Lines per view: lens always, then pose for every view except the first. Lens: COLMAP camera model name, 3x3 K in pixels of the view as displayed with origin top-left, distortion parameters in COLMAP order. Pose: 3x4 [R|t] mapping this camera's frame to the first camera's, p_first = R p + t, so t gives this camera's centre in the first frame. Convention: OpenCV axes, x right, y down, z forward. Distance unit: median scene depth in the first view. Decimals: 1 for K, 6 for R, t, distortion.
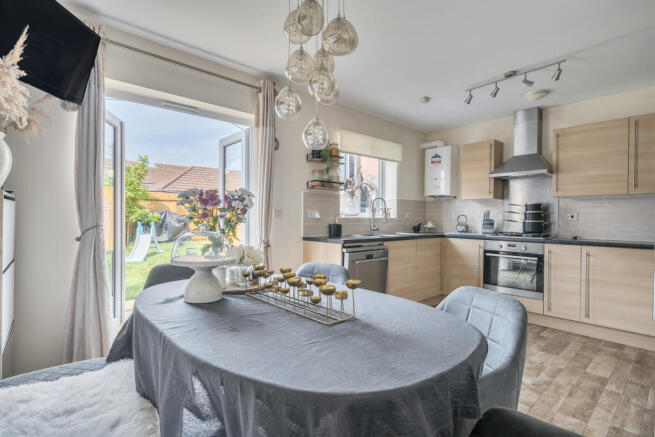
lens RADIAL K [[307.0, 0, 317.0], [0, 307.0, 220.1], [0, 0, 1]] dist [-0.016522, -0.001452]
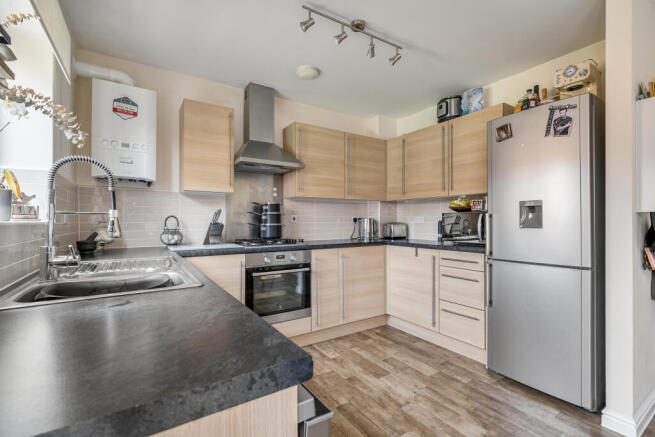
lens RADIAL K [[287.3, 0, 322.9], [0, 287.3, 220.2], [0, 0, 1]] dist [-0.008972, -0.000658]
pose [[0.129238, -0.008811, 0.991574, -0.052180], [0.010663, 0.999915, 0.007496, -0.012321], [-0.991556, 0.009604, 0.129321, 0.795693]]
